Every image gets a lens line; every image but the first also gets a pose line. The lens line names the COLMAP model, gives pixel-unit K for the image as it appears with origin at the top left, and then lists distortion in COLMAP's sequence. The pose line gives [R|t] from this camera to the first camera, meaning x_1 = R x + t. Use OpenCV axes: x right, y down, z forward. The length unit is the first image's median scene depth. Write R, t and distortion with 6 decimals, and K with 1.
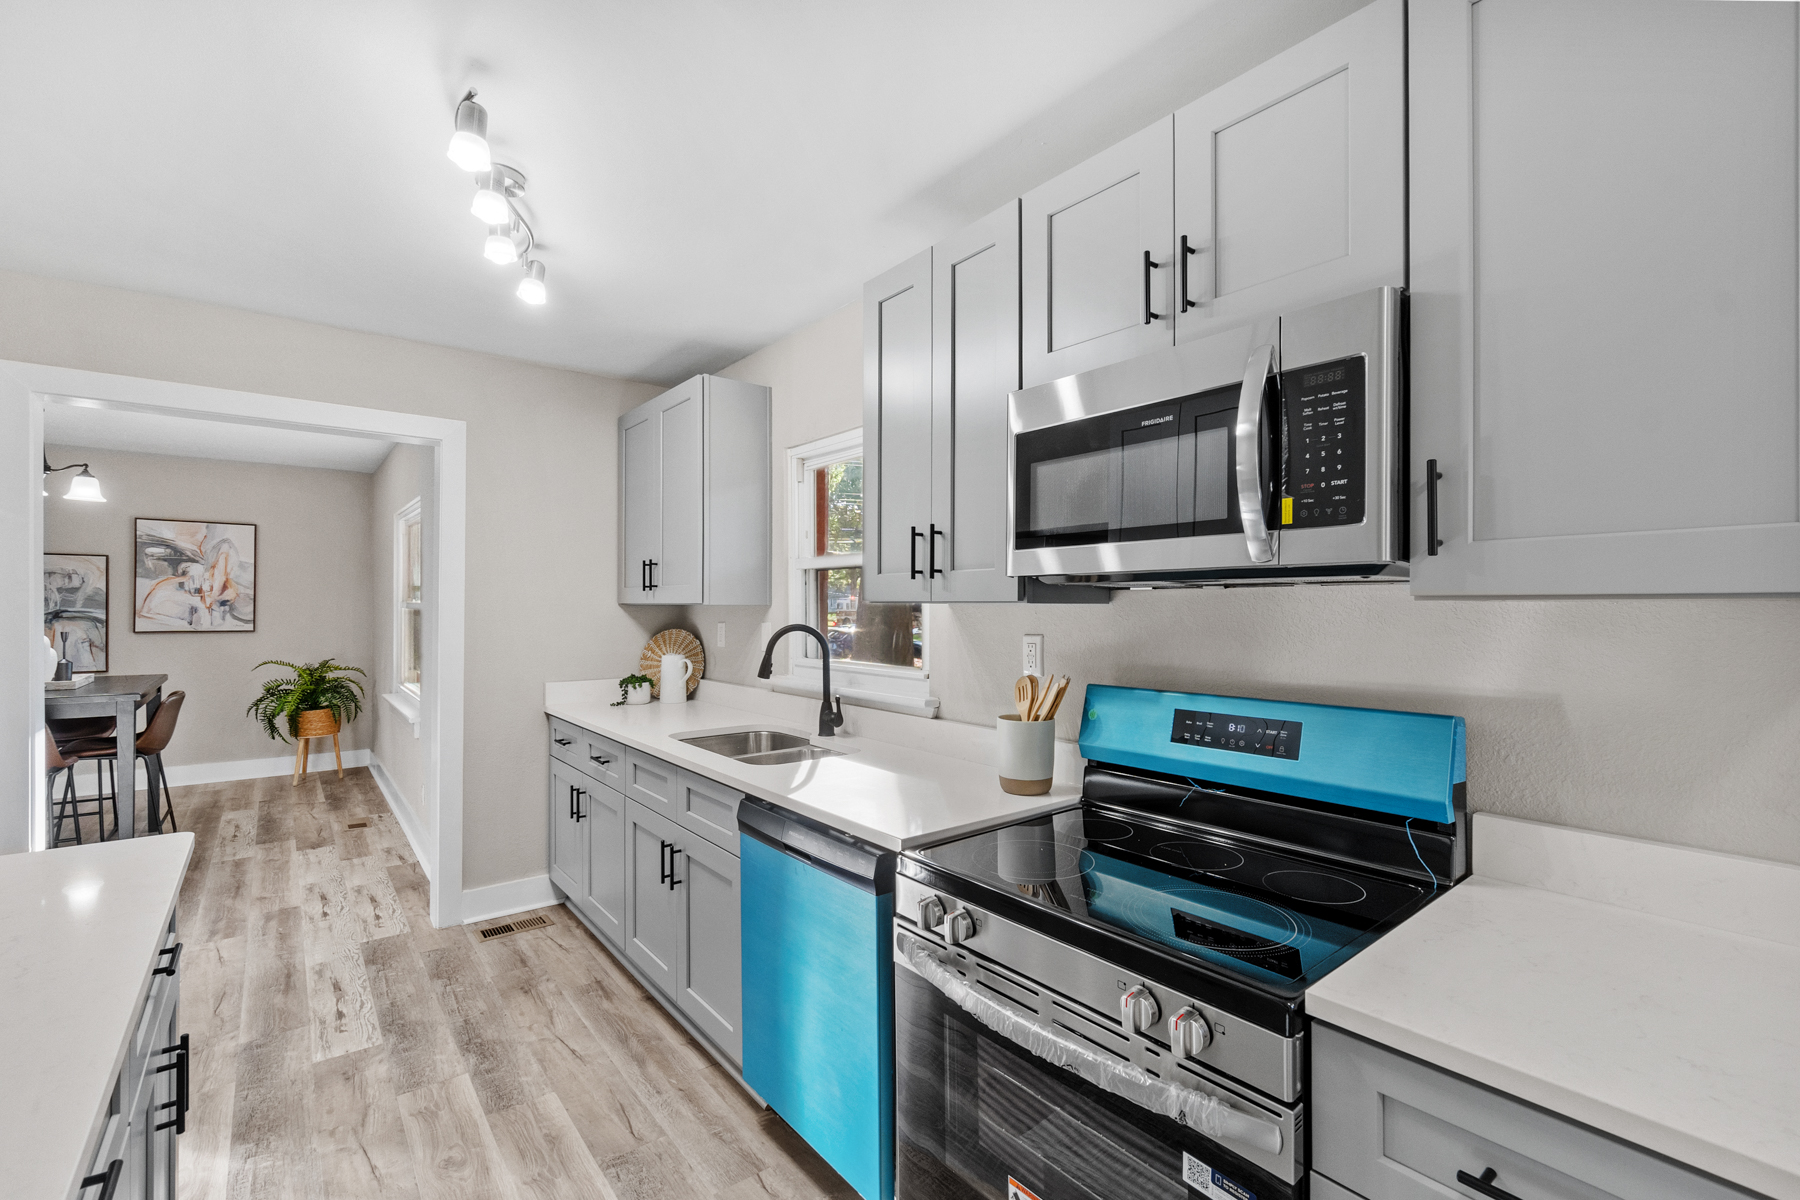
lens RADIAL K [[779.5, 0, 906.6], [0, 779.5, 606.0], [0, 0, 1]] dist [-0.010842, 0.003541]
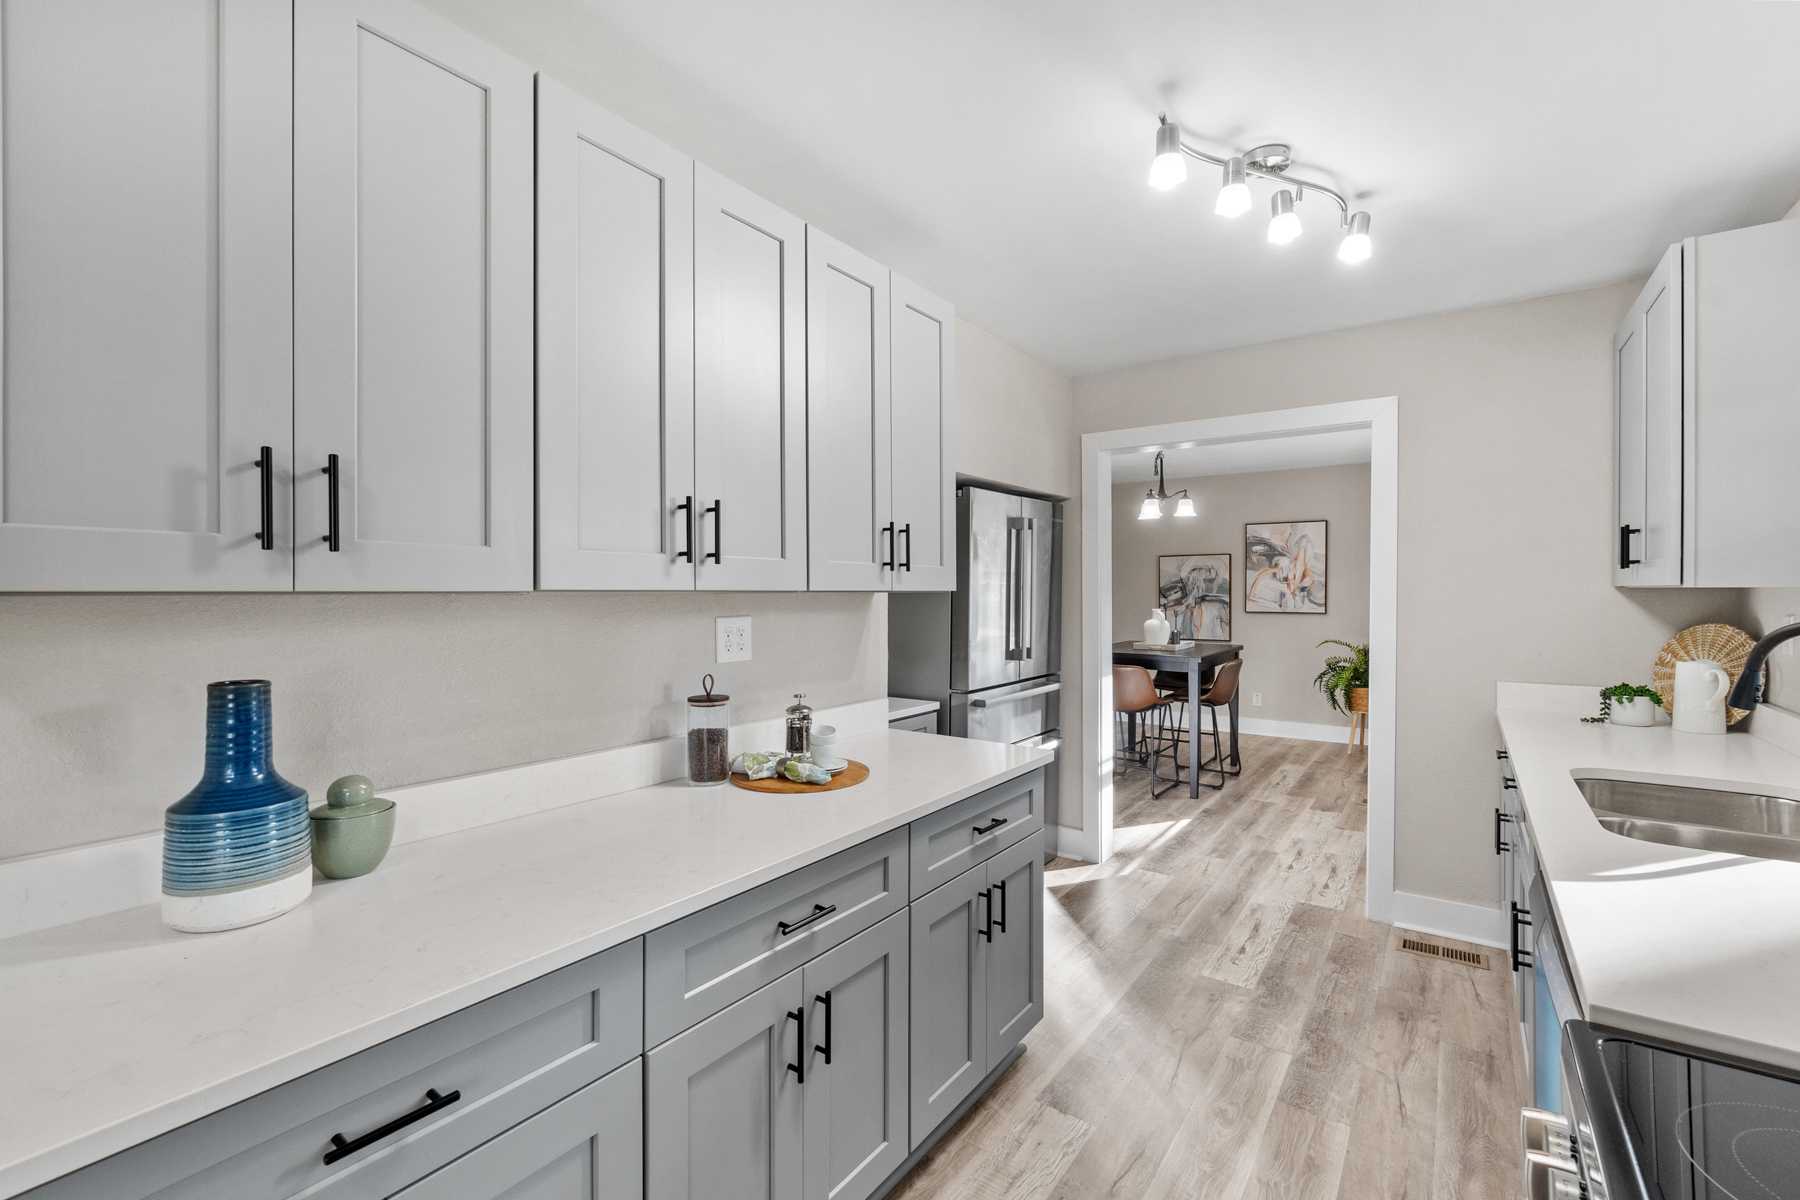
lens RADIAL K [[779.5, 0, 909.3], [0, 779.5, 594.0], [0, 0, 1]] dist [-0.010842, 0.003541]
pose [[0.260767, -0.000795, -0.965401, 0.247627], [0.004488, 0.999990, 0.000389, 0.000912], [0.965391, -0.004435, 0.260768, 0.233635]]
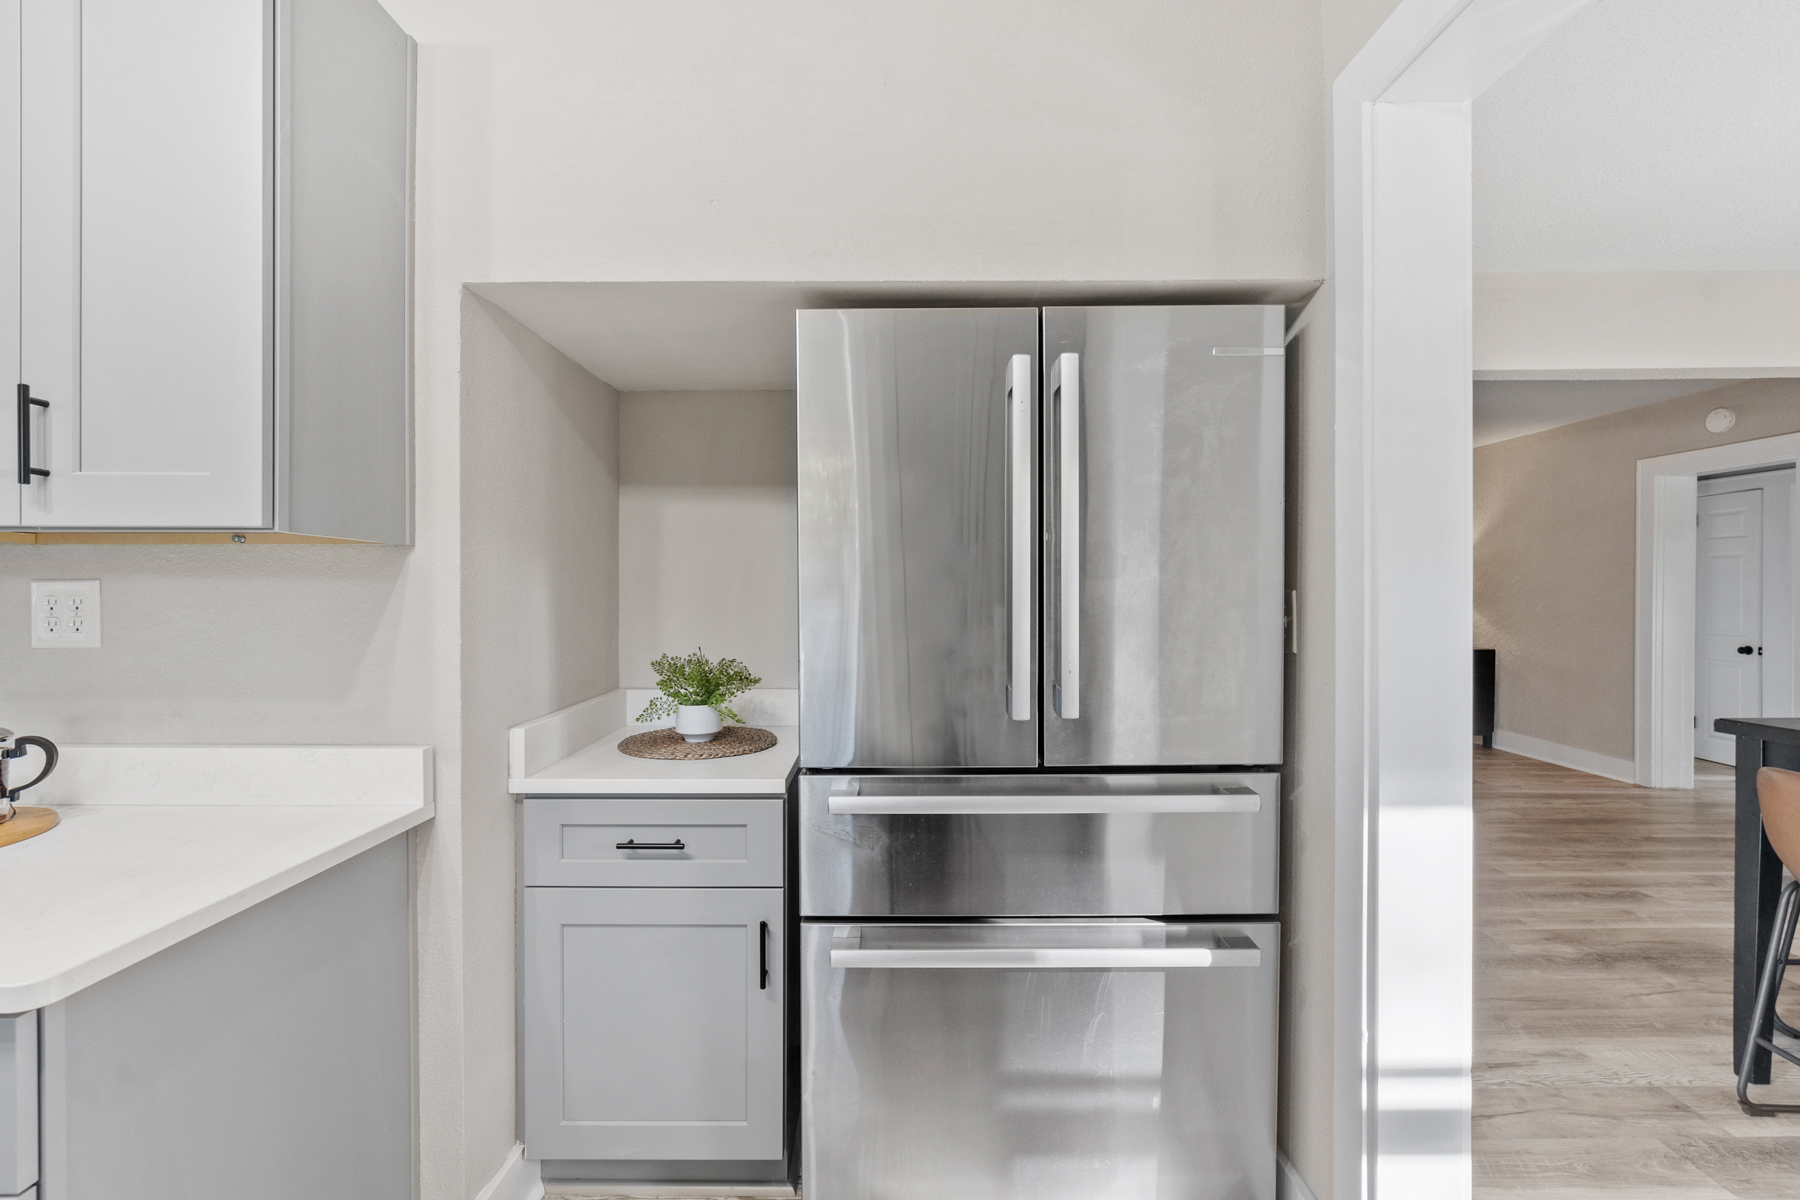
lens RADIAL K [[779.5, 0, 890.6], [0, 779.5, 600.2], [0, 0, 1]] dist [-0.010842, 0.003541]
pose [[-0.645408, 0.001909, -0.763835, -0.577917], [-0.003751, 0.999977, 0.005668, 0.034181], [0.763828, 0.006523, -0.645386, 1.080627]]
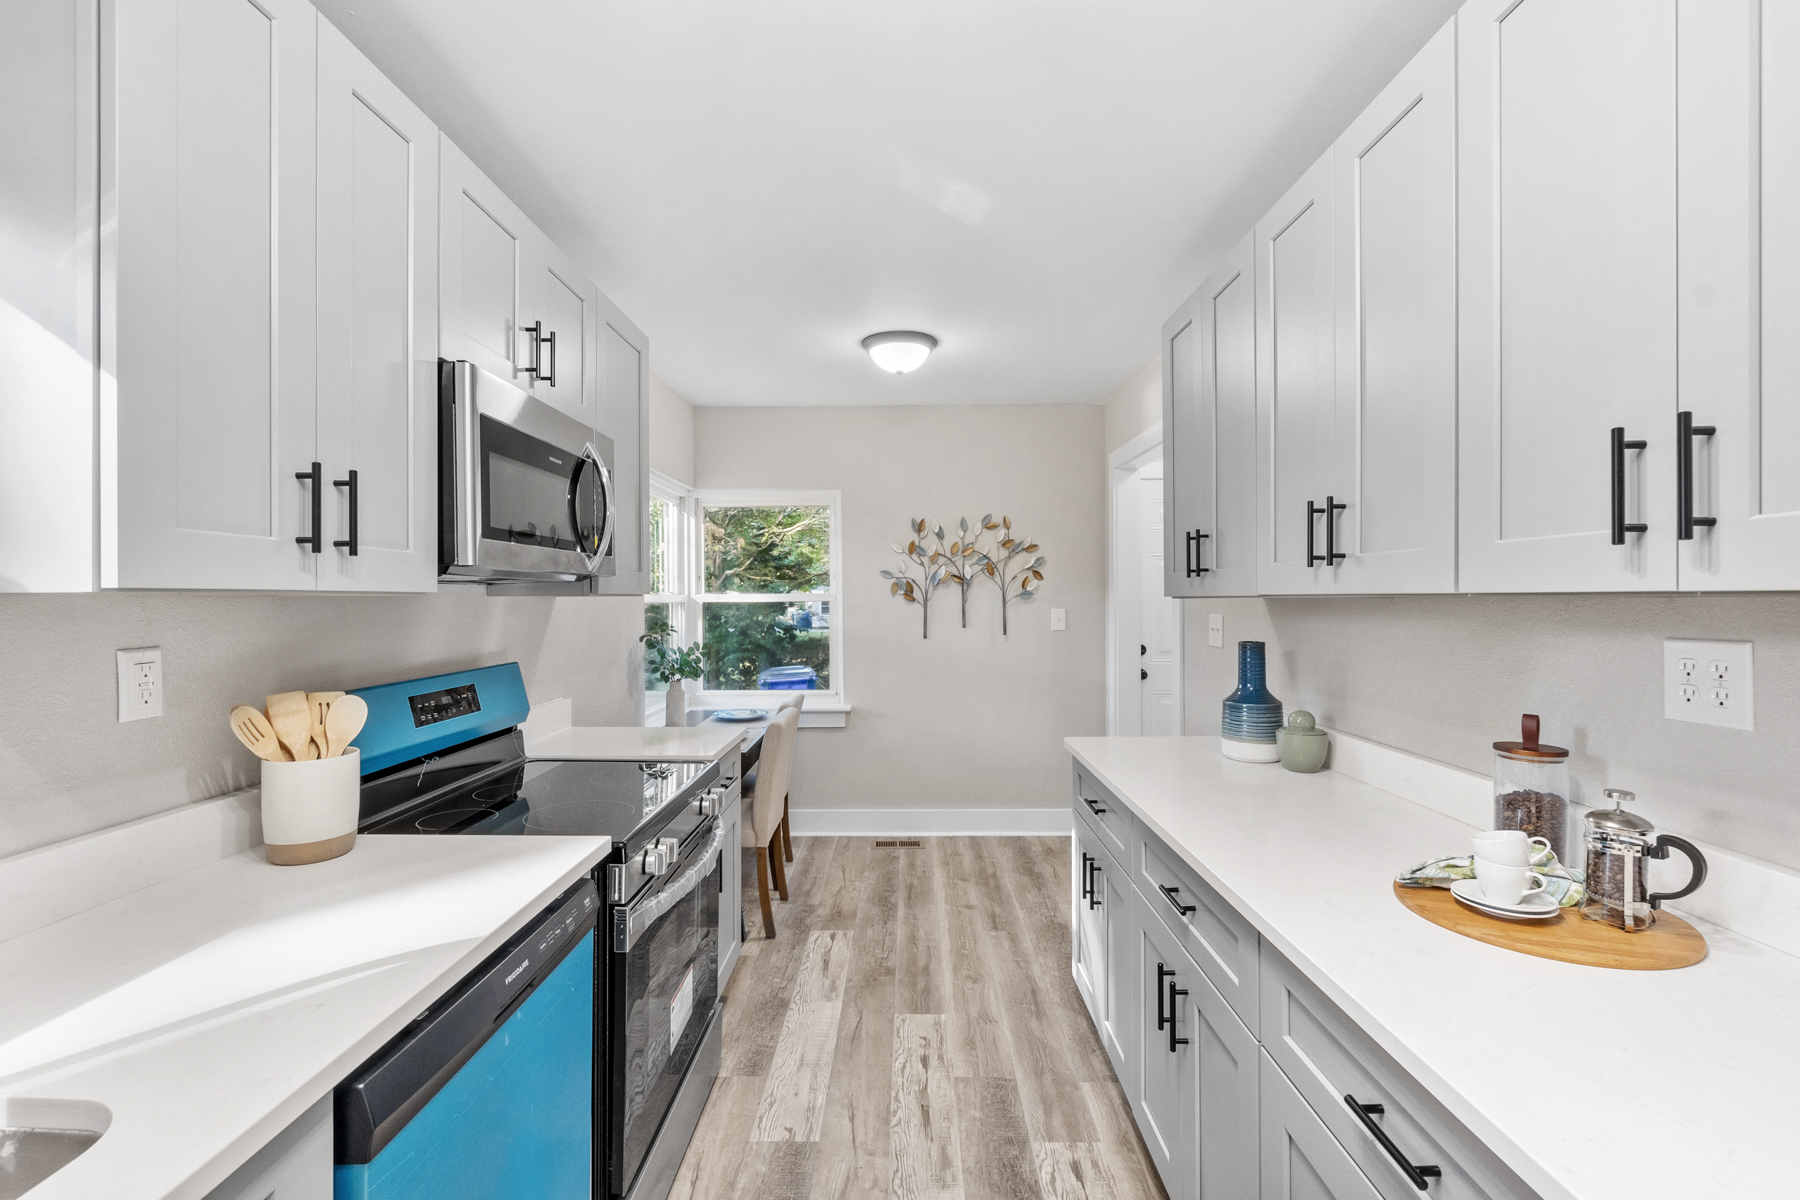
lens RADIAL K [[779.5, 0, 913.8], [0, 779.5, 599.8], [0, 0, 1]] dist [-0.010842, 0.003541]
pose [[-0.767777, 0.000081, 0.640717, -0.554318], [0.001698, 0.999997, 0.001909, -0.000203], [-0.640714, 0.002554, -0.767775, 0.913483]]
